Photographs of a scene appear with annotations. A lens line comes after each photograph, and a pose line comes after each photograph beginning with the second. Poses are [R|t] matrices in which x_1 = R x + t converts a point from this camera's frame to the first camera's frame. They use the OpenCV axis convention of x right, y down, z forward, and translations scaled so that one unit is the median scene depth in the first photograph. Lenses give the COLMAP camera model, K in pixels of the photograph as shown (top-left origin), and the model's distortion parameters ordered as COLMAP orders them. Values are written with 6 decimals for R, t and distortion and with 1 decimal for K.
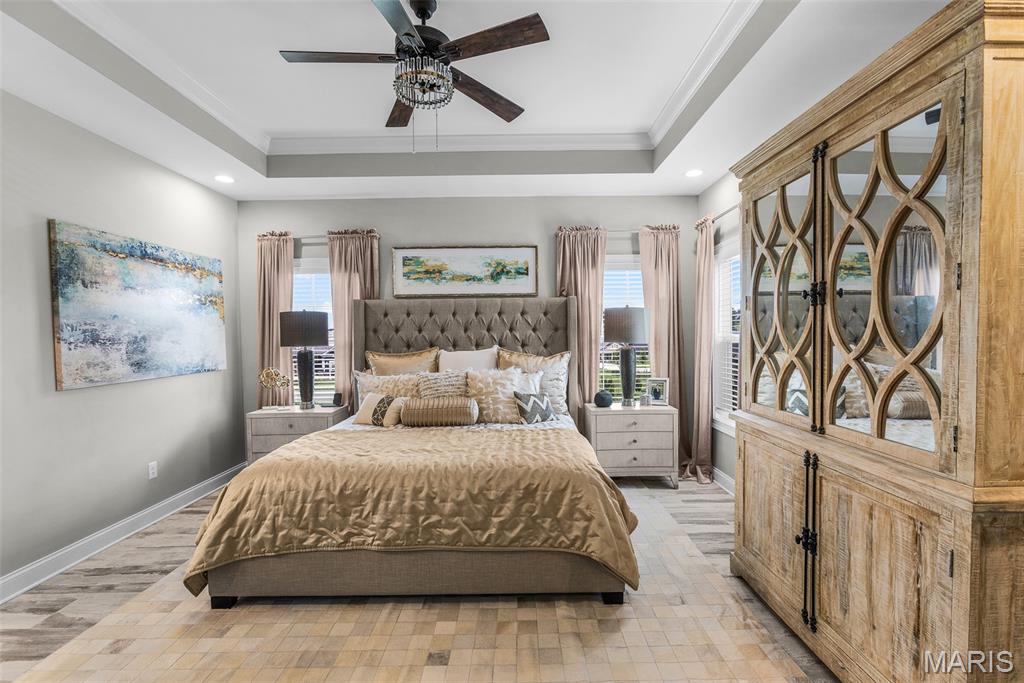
lens RADIAL K [[453.5, 0, 513.6], [0, 453.5, 340.7], [0, 0, 1]] dist [-0.013796, 0.001774]
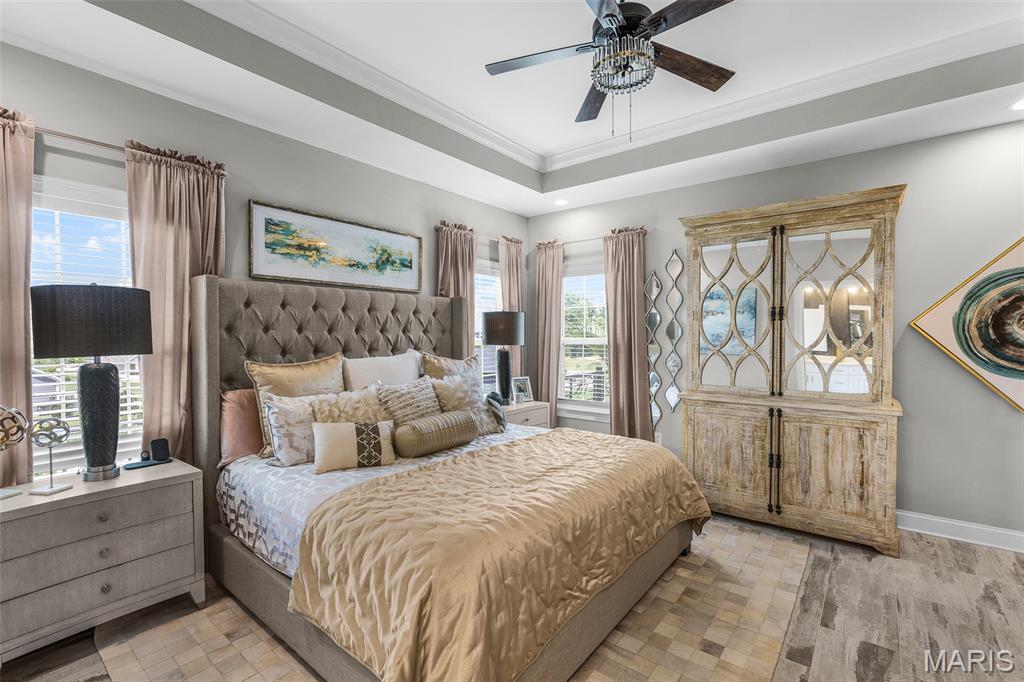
lens RADIAL K [[462.3, 0, 513.9], [0, 462.3, 342.9], [0, 0, 1]] dist [-0.011233, 0.005793]
pose [[0.617413, -0.003015, 0.786633, -0.570853], [0.006827, 0.999976, -0.001525, 0.000575], [-0.786609, 0.006312, 0.617419, 0.311872]]
